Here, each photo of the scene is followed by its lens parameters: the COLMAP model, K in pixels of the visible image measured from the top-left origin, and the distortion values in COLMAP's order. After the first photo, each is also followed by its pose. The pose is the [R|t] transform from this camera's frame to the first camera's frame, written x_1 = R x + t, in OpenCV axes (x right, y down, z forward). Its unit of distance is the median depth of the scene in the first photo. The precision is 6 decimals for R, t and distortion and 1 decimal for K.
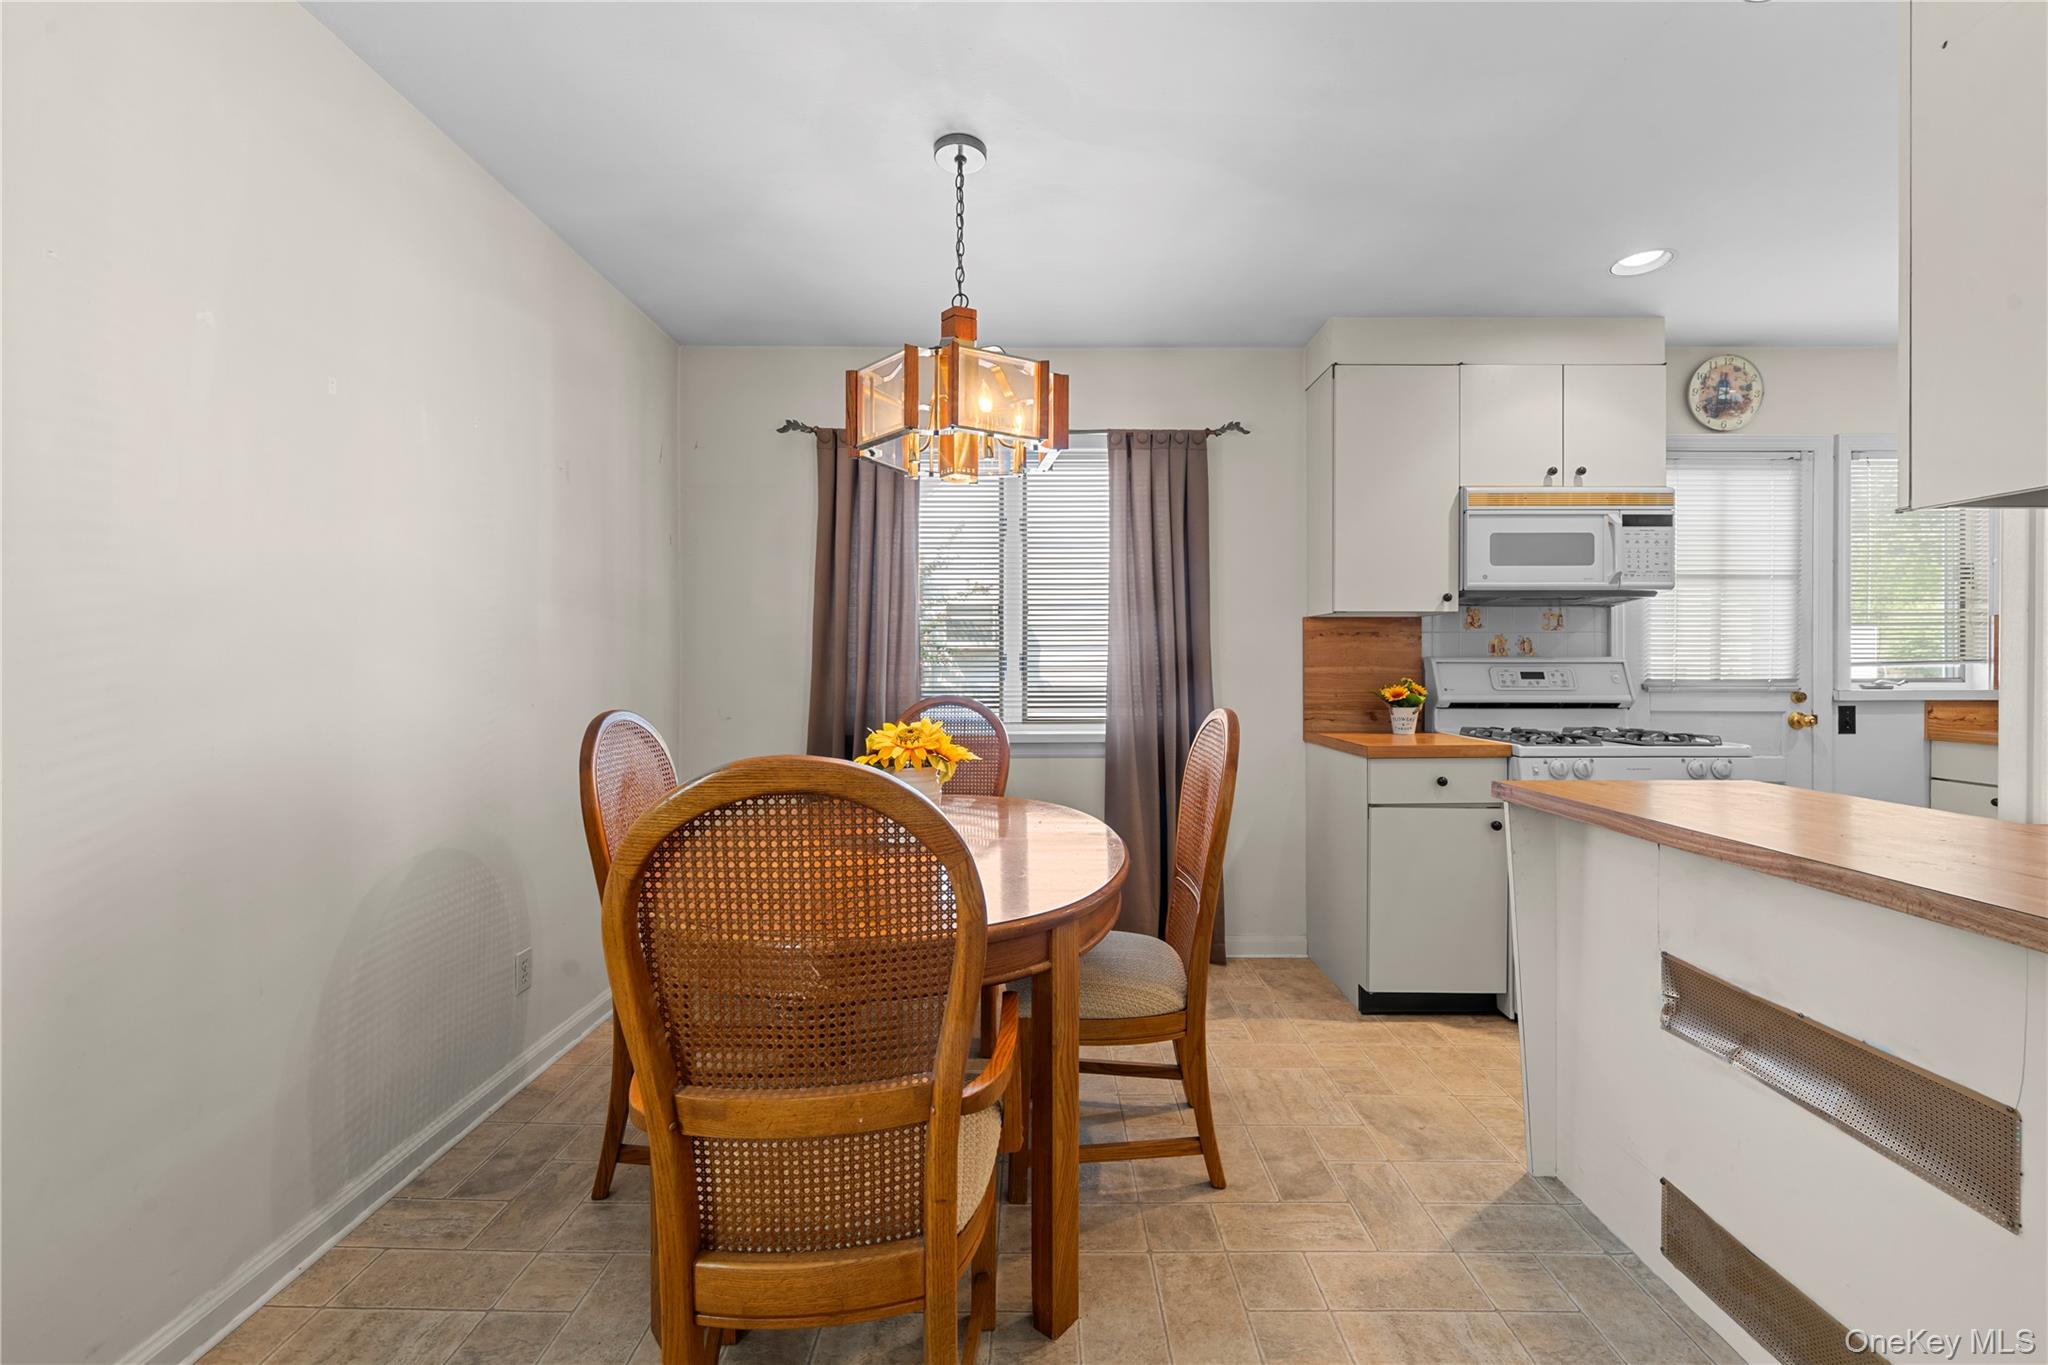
lens RADIAL K [[828.8, 0, 1023.3], [0, 828.8, 663.8], [0, 0, 1]] dist [-0.001073, -0.000076]
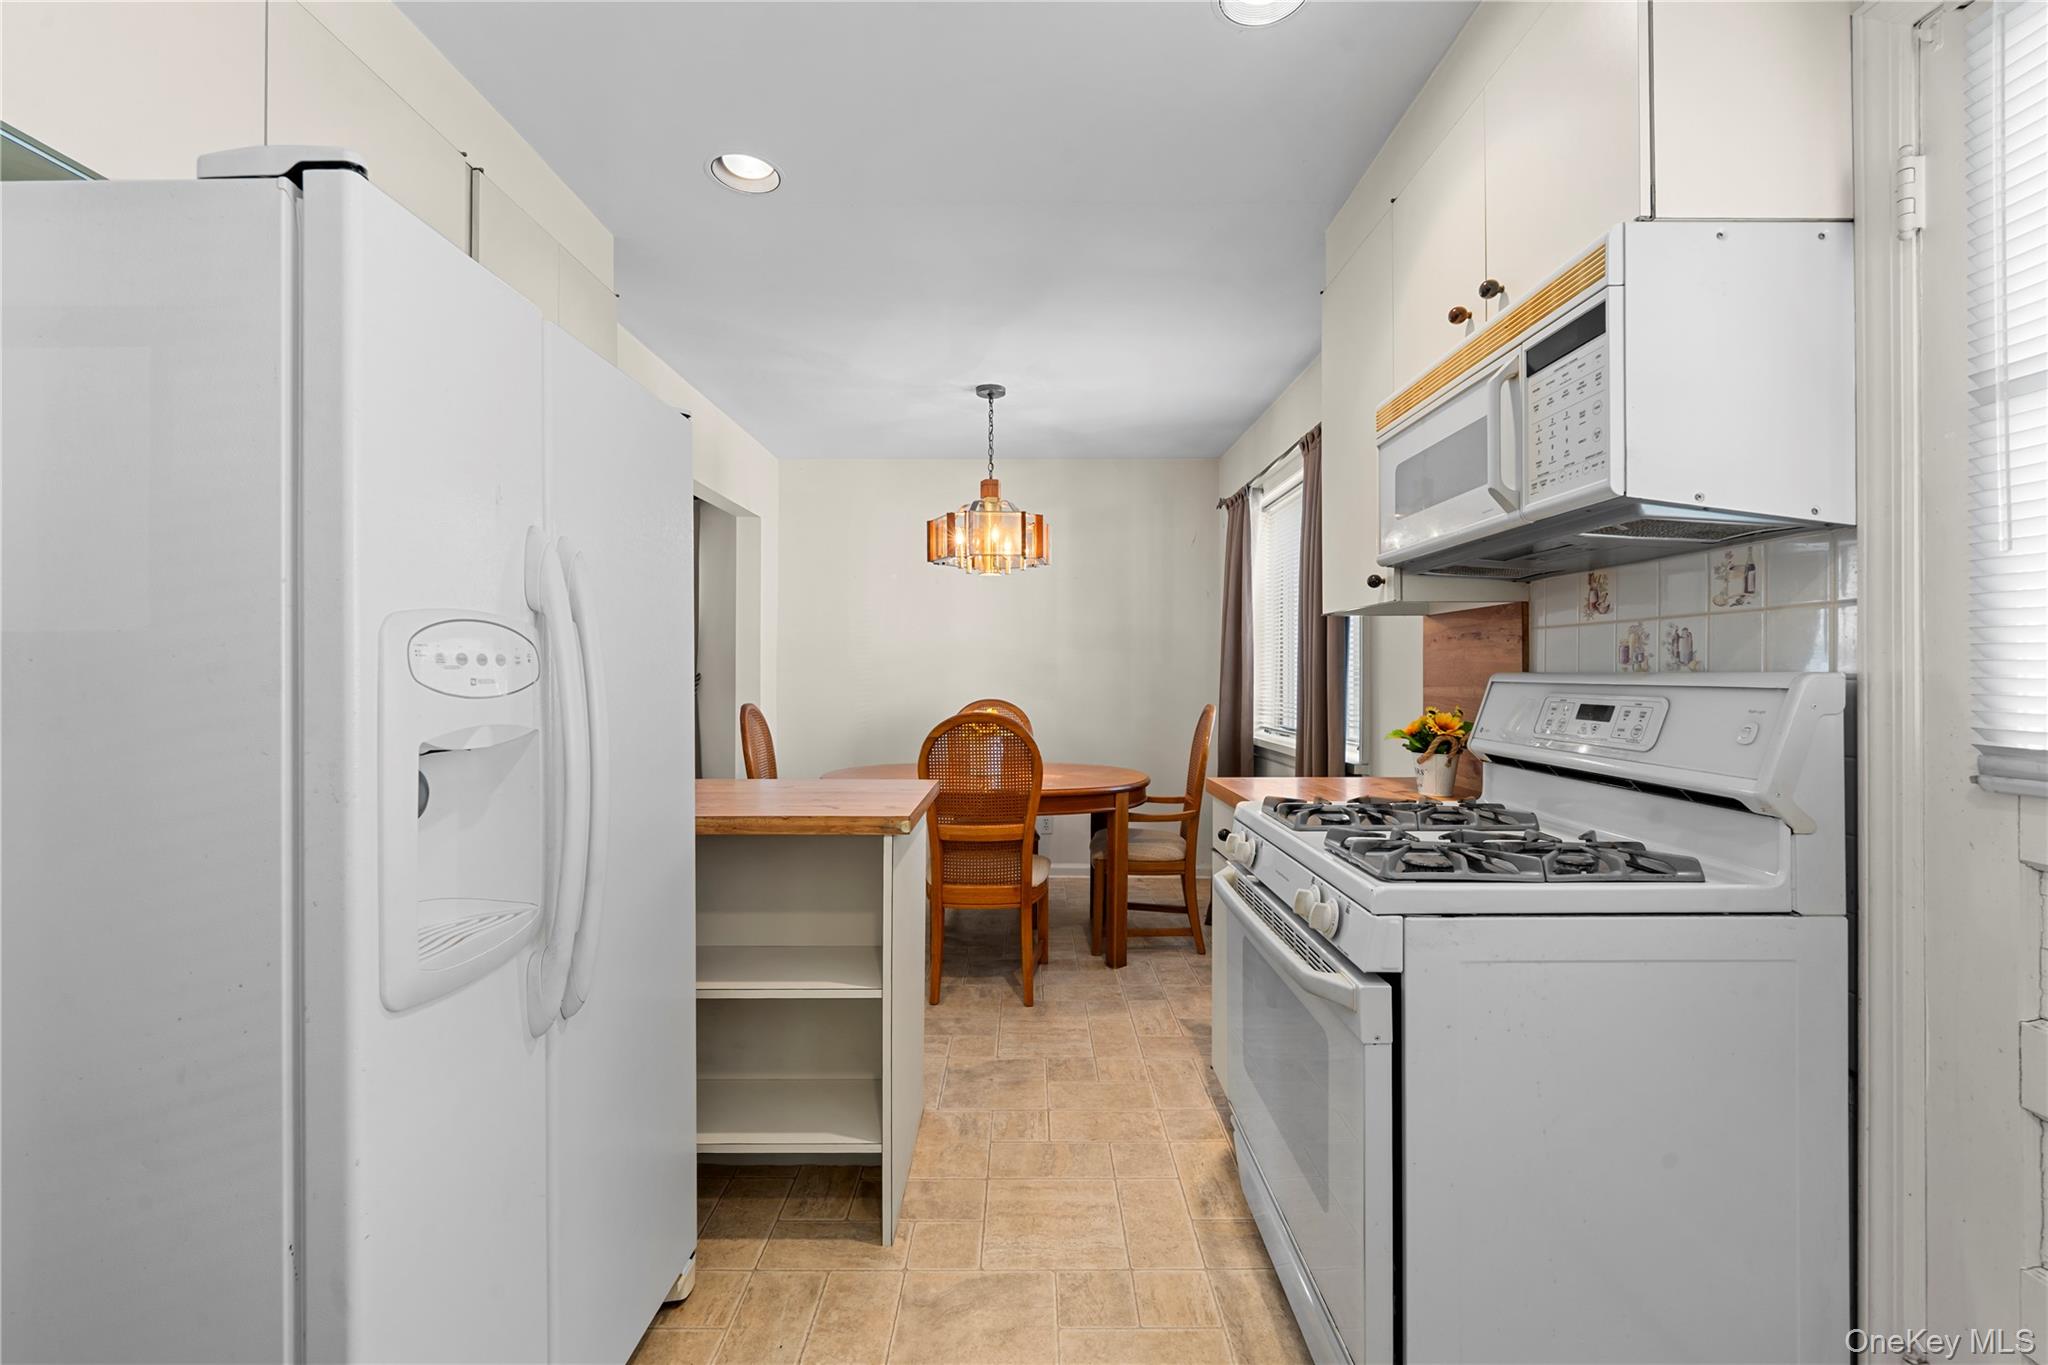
lens RADIAL K [[828.8, 0, 1038.4], [0, 828.8, 673.6], [0, 0, 1]] dist [-0.001073, -0.000076]
pose [[0.020247, 0.003139, -0.999790, 1.068998], [-0.001354, 0.999994, 0.003113, -0.009042], [0.999794, 0.001291, 0.020252, 0.677017]]
